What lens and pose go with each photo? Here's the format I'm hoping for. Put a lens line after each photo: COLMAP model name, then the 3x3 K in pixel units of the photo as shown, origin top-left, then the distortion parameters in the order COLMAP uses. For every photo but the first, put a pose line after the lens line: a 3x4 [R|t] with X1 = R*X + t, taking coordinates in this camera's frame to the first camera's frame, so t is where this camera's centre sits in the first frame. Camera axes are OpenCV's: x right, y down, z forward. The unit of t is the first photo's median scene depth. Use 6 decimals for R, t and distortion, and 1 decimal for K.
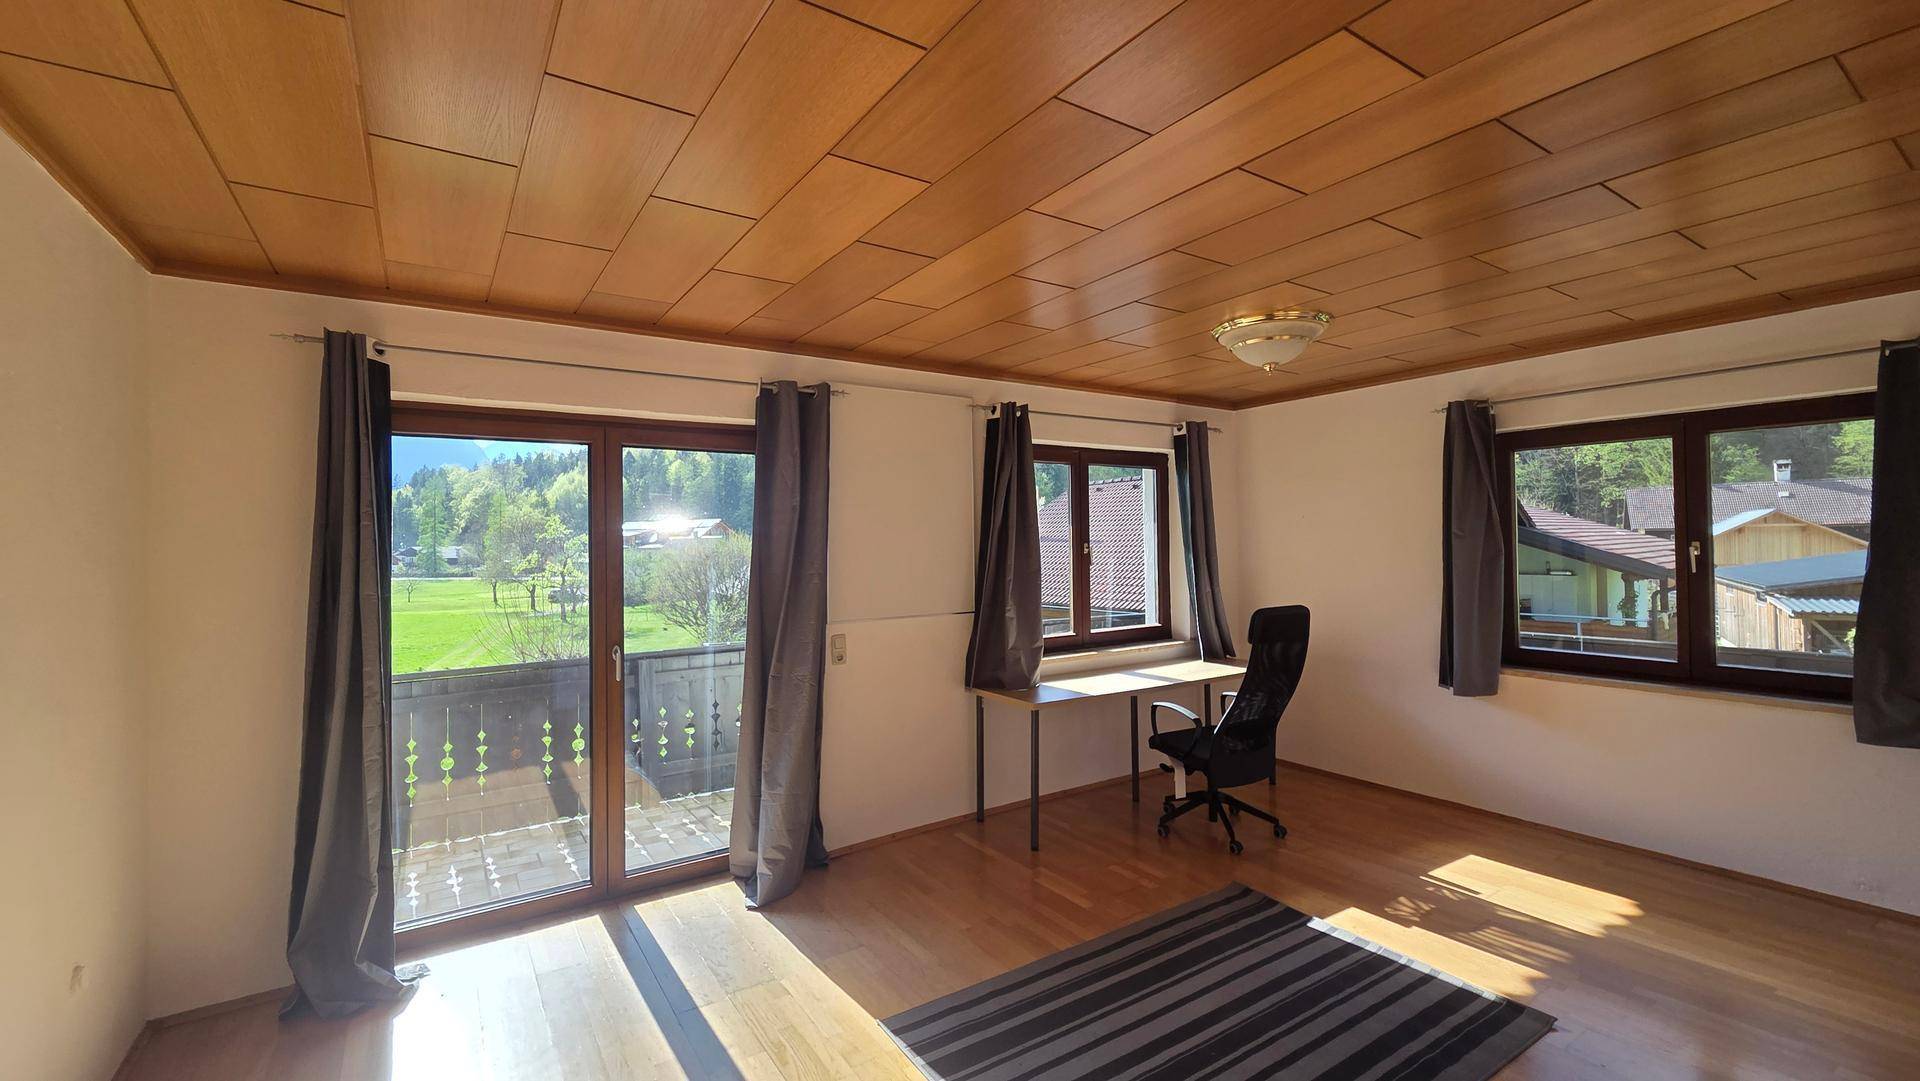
lens RADIAL K [[782.1, 0, 950.8], [0, 782.1, 522.4], [0, 0, 1]] dist [0.000887, 0.000003]
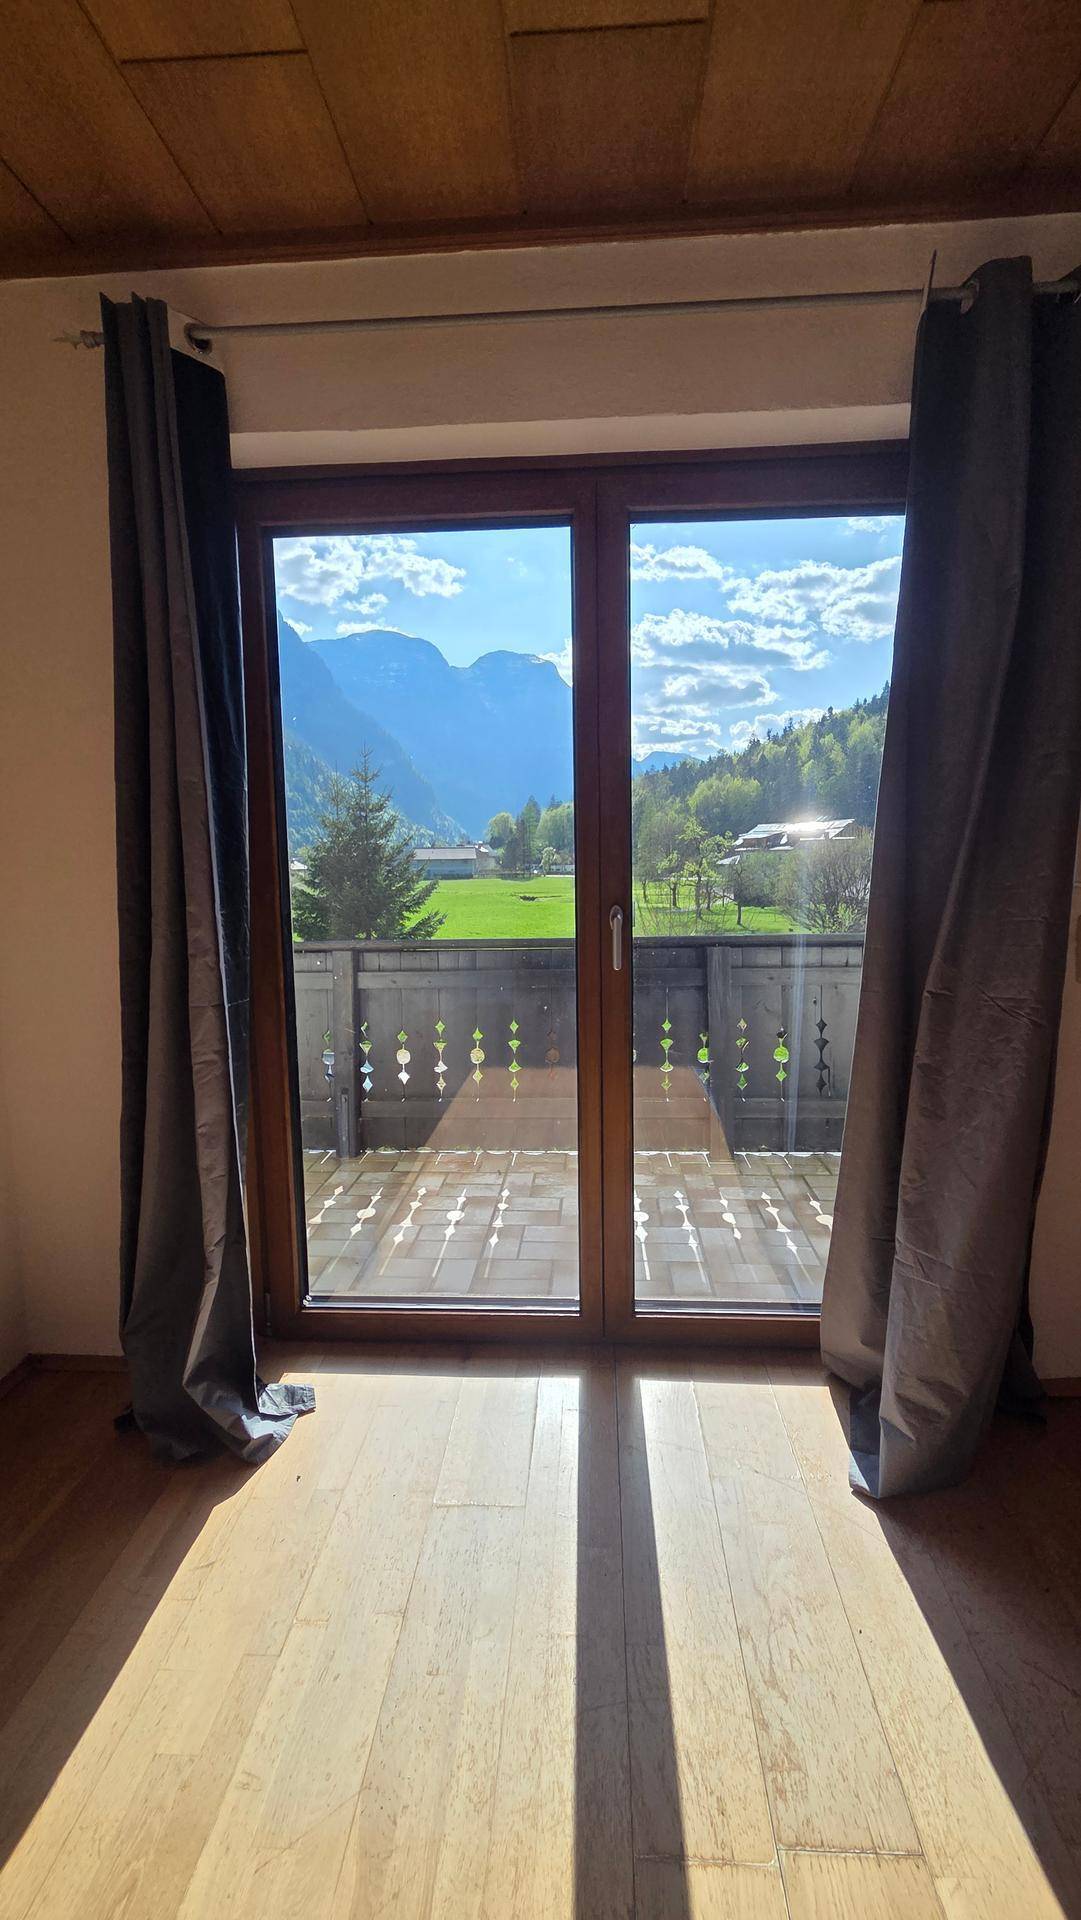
lens RADIAL K [[782.1, 0, 555.0], [0, 782.1, 946.6], [0, 0, 1]] dist [0.000887, 0.000003]
pose [[0.797200, 0.071454, -0.599472, -0.091928], [0.020203, 0.989257, 0.144781, 0.069870], [0.603378, -0.127530, 0.787192, 0.361218]]
